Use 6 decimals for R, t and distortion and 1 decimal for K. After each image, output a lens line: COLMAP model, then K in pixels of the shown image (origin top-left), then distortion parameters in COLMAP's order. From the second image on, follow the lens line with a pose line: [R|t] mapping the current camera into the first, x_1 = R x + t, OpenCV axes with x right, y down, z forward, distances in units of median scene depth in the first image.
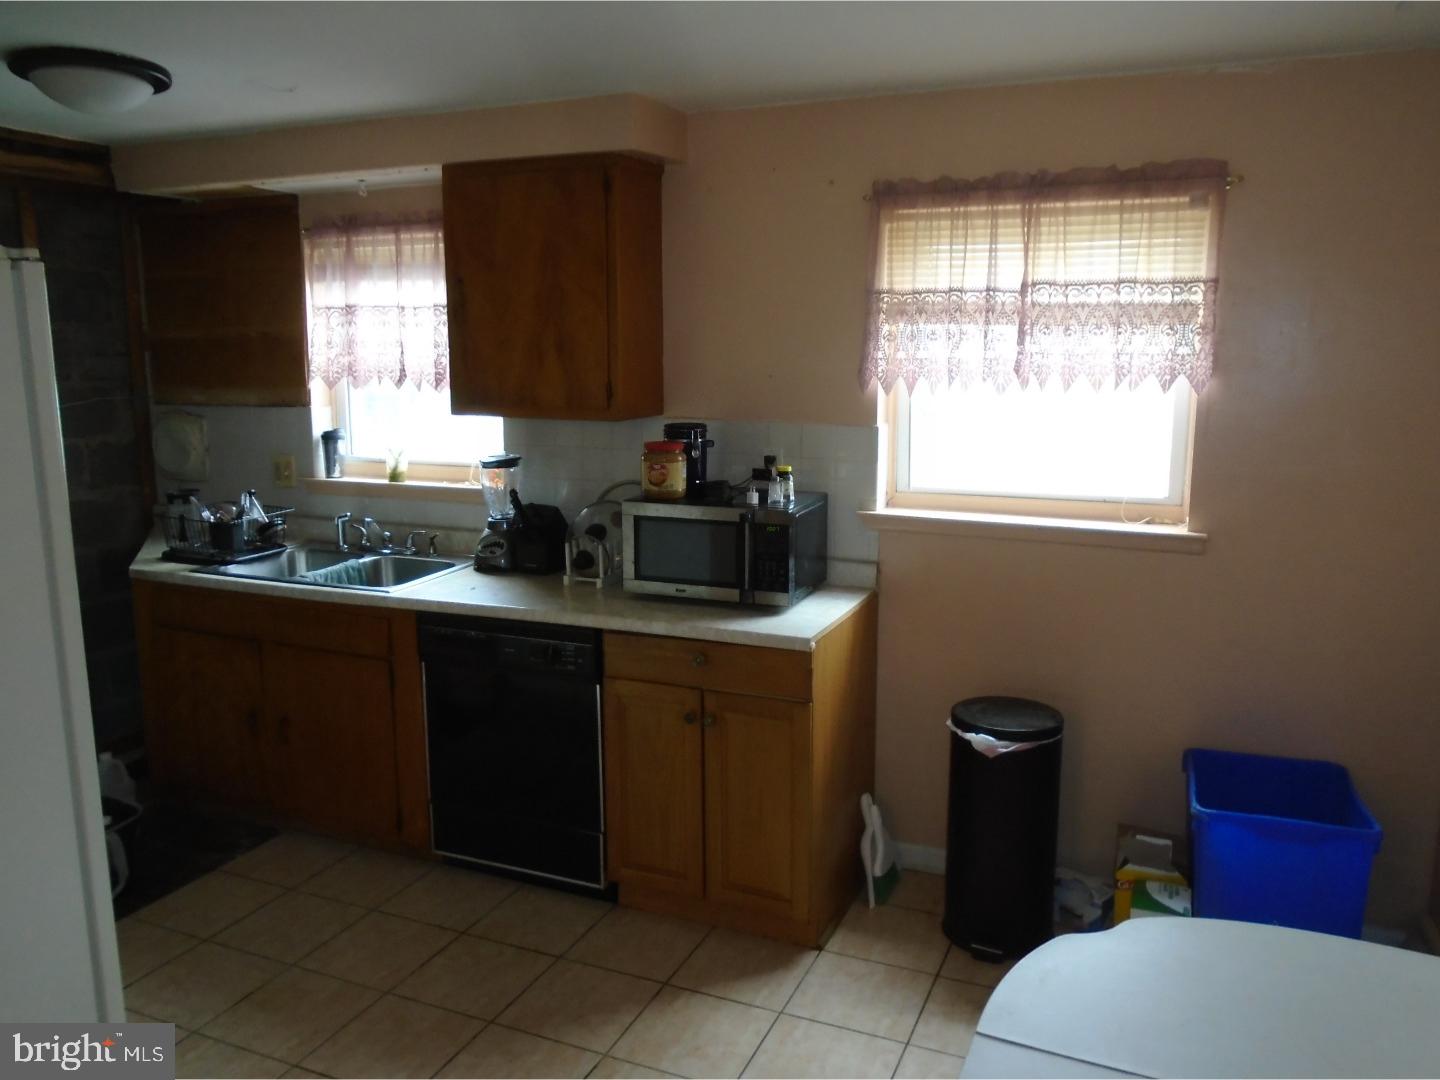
lens RADIAL K [[1105.4, 0, 720.9], [0, 1105.4, 528.3], [0, 0, 1]] dist [-0.010073, -0.001930]
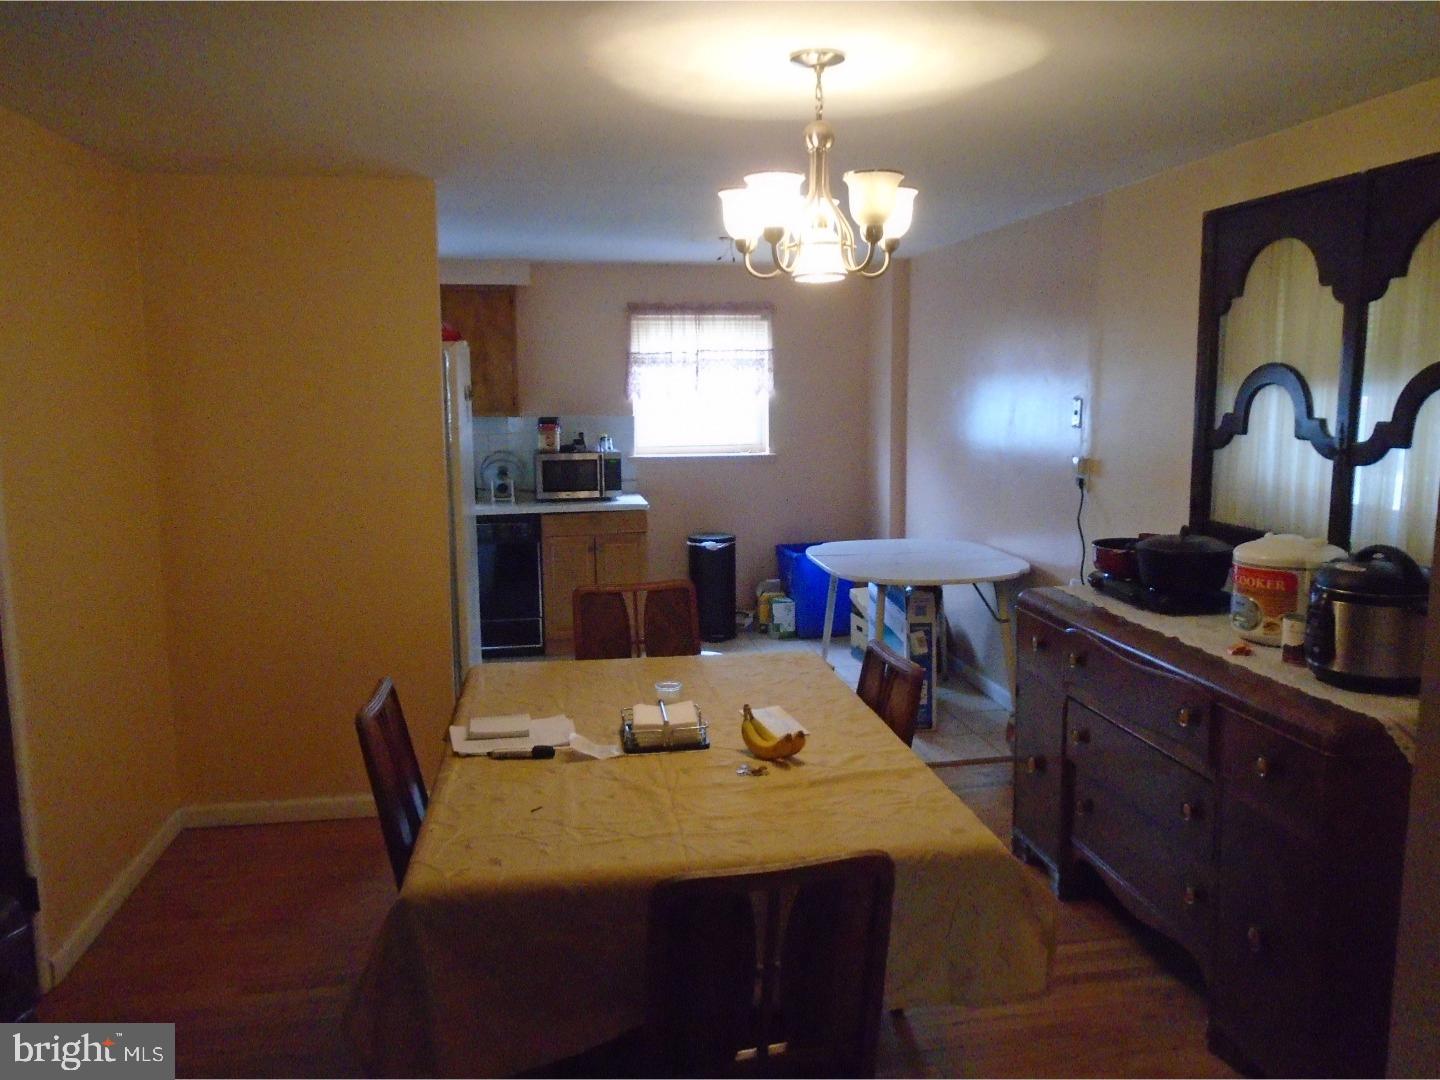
lens RADIAL K [[1105.4, 0, 718.3], [0, 1105.4, 543.1], [0, 0, 1]] dist [-0.010073, -0.001930]
pose [[0.839456, -0.086996, 0.536419, -0.955563], [0.098765, 0.995087, 0.006823, 0.165995], [-0.534377, 0.047252, 0.843924, -0.939394]]
